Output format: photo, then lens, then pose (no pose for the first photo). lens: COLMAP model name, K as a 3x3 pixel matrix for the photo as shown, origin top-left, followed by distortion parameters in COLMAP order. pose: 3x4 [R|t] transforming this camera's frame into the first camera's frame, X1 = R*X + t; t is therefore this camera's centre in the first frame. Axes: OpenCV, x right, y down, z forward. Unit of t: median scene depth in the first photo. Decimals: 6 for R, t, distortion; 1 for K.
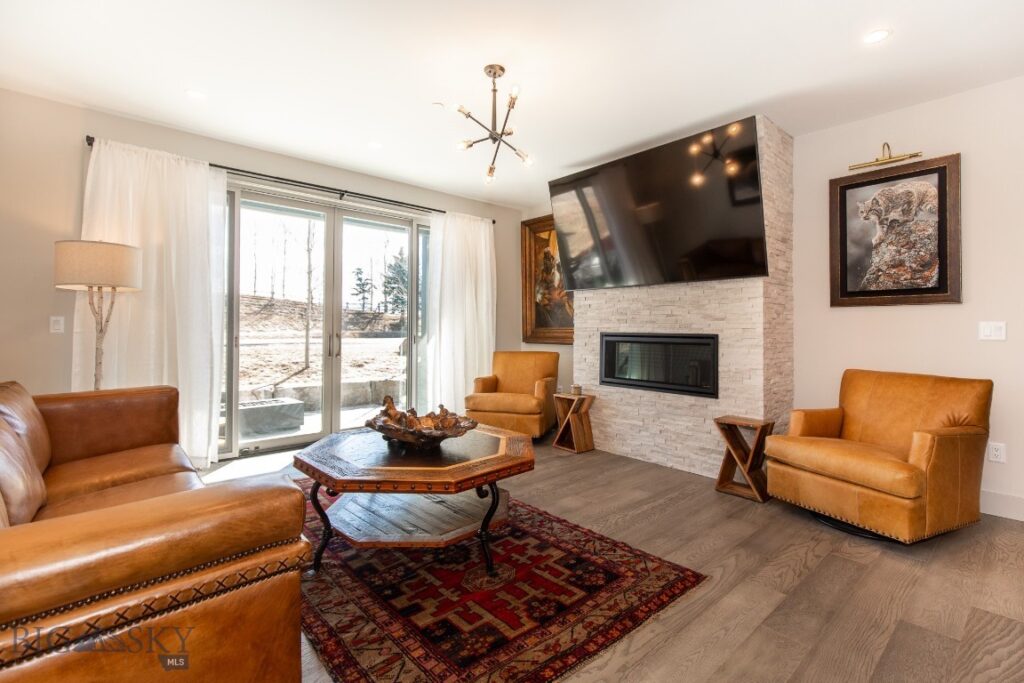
lens RADIAL K [[457.4, 0, 512.0], [0, 457.4, 341.5], [0, 0, 1]] dist [-0.000592, -0.000340]
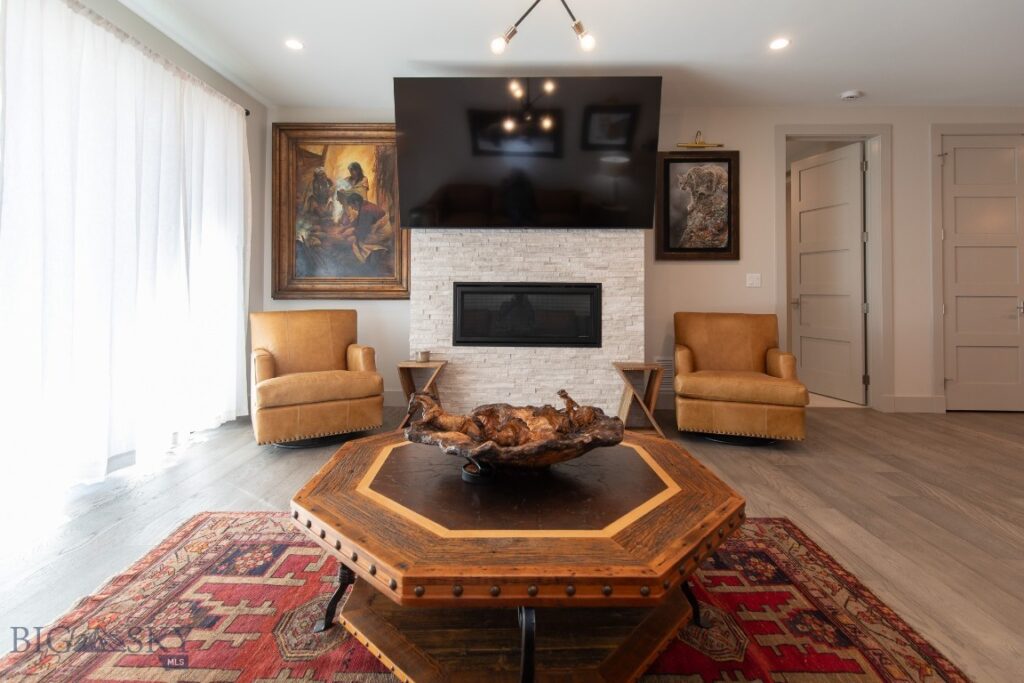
lens RADIAL K [[486.8, 0, 511.3], [0, 486.8, 287.5], [0, 0, 1]] dist [0.010685, -0.000280]
pose [[0.687661, -0.001499, 0.726030, -0.466264], [0.018850, 0.999698, -0.015791, 0.007473], [-0.725787, 0.024545, 0.687482, 0.415801]]
